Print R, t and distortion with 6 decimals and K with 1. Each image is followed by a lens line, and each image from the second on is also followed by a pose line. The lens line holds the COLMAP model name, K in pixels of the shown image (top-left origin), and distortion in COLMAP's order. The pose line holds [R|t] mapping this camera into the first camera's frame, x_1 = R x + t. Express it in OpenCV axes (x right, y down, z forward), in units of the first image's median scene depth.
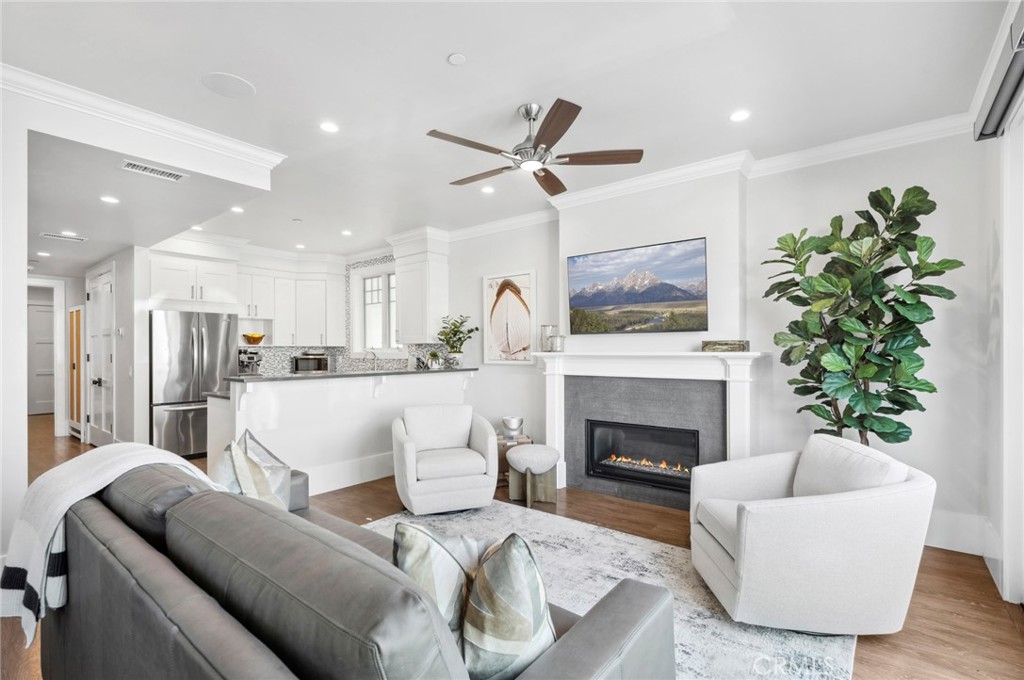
lens RADIAL K [[465.3, 0, 524.9], [0, 465.3, 357.7], [0, 0, 1]] dist [-0.002246, -0.000163]
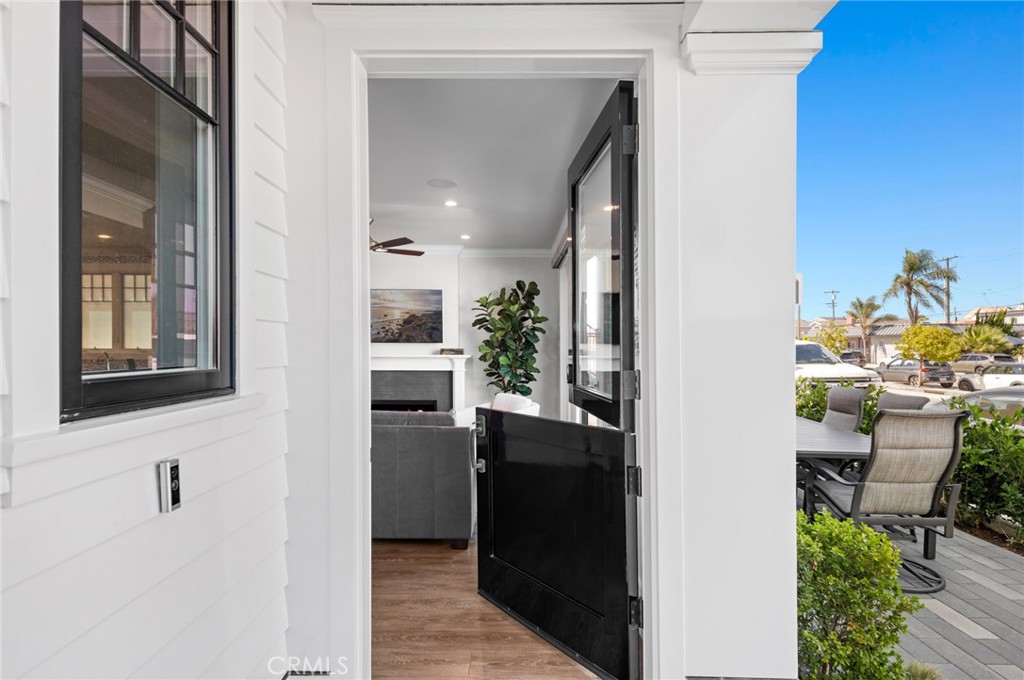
lens RADIAL K [[465.3, 0, 509.8], [0, 465.3, 343.2], [0, 0, 1]] dist [-0.002246, -0.000163]
pose [[0.791752, 0.010667, 0.610749, -0.577616], [0.002716, 0.999776, -0.020982, -0.022247], [-0.610836, 0.018271, 0.791546, -0.661157]]
